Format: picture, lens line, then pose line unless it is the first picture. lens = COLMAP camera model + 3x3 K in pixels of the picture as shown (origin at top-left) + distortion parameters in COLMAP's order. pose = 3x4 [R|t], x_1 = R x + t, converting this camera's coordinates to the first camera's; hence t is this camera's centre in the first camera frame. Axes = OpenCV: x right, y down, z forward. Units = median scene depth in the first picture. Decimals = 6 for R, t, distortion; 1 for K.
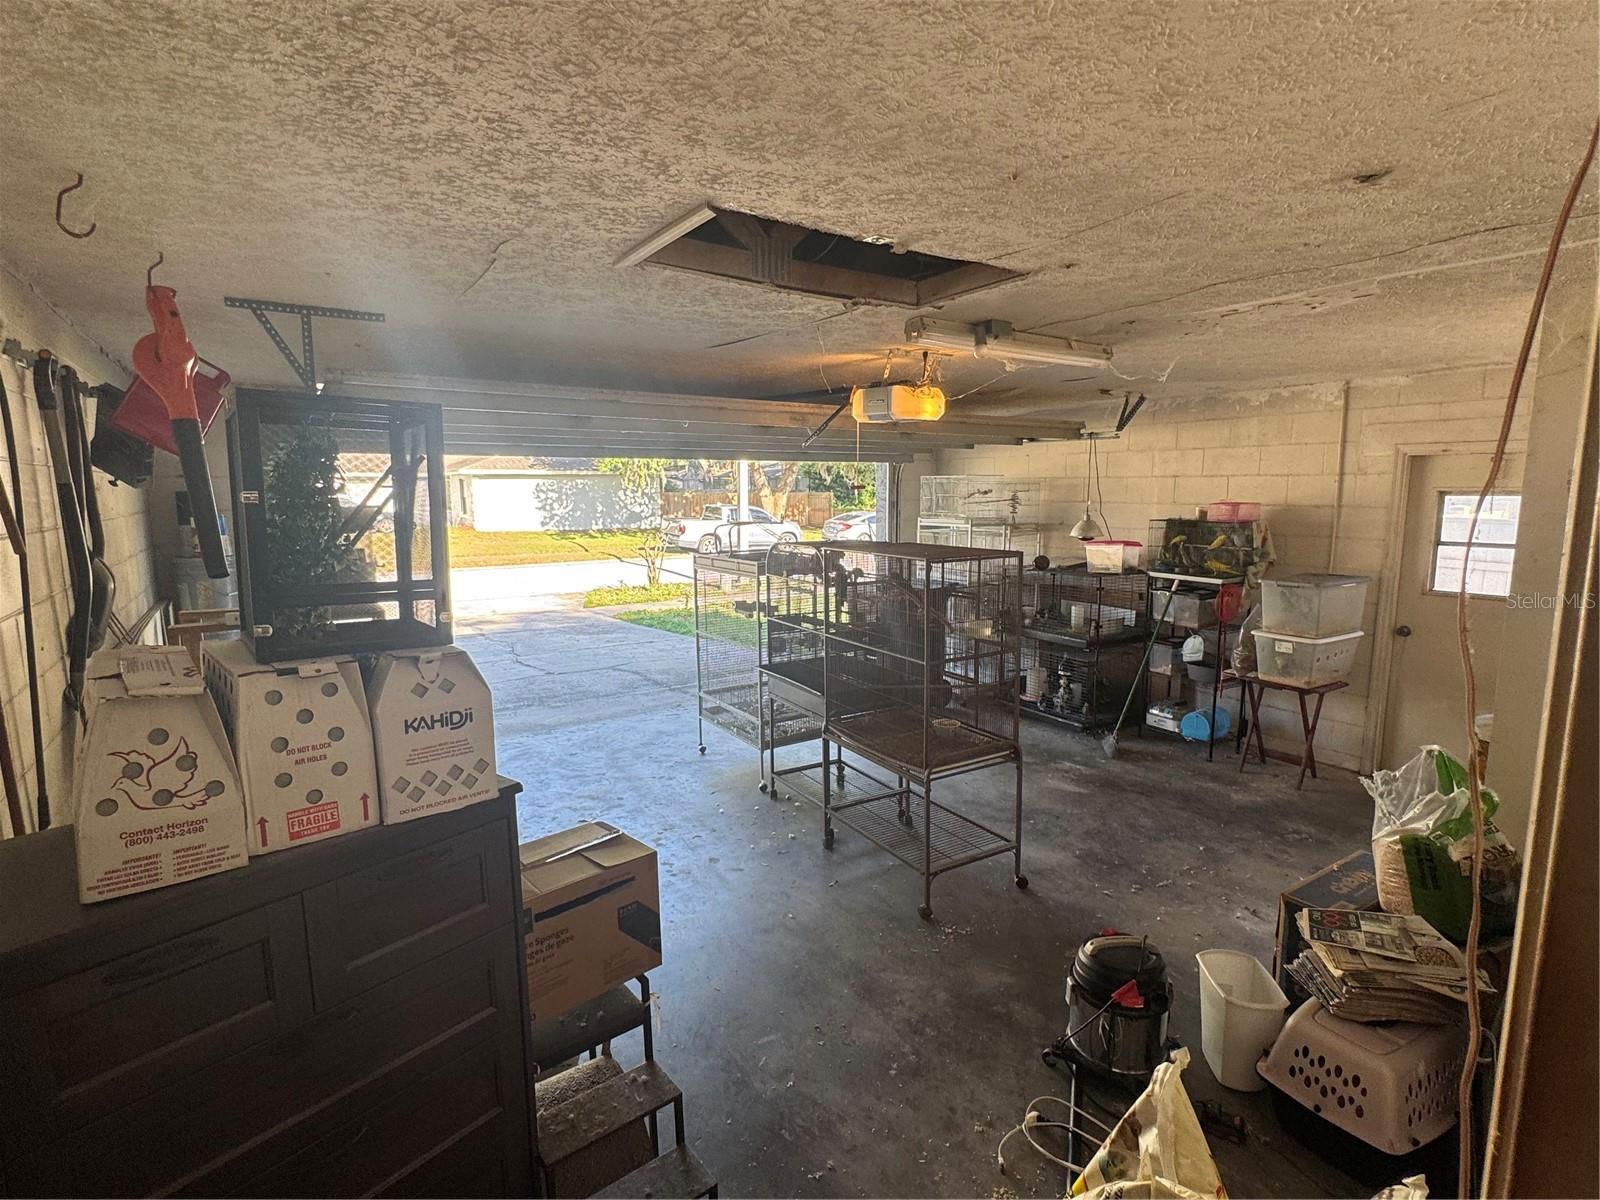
lens RADIAL K [[799.3, 0, 800.7], [0, 799.3, 599.7], [0, 0, 1]] dist [-0.003819, 0.001375]
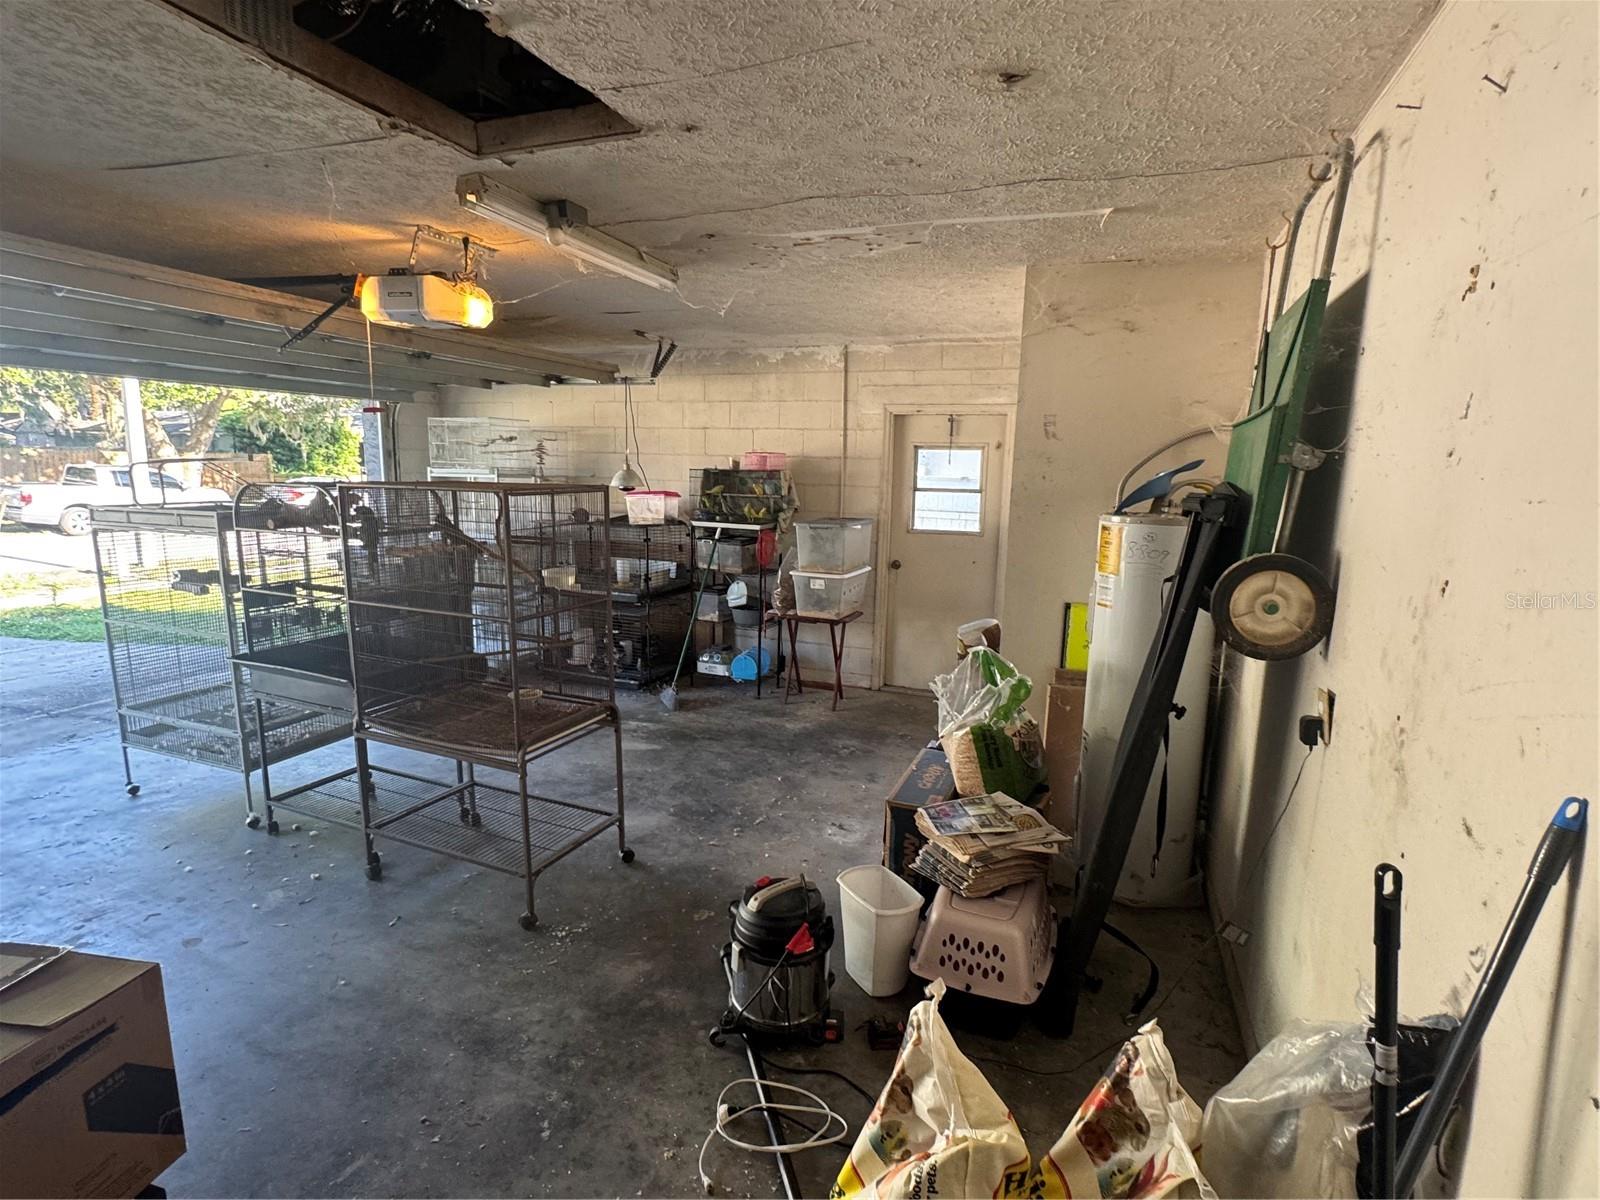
lens RADIAL K [[799.3, 0, 802.6], [0, 799.3, 601.3], [0, 0, 1]] dist [-0.003819, 0.001375]
pose [[0.809014, -0.076157, 0.582835, -0.060034], [0.055983, 0.997047, 0.052572, 0.027600], [-0.585117, -0.009902, 0.810888, 0.138812]]
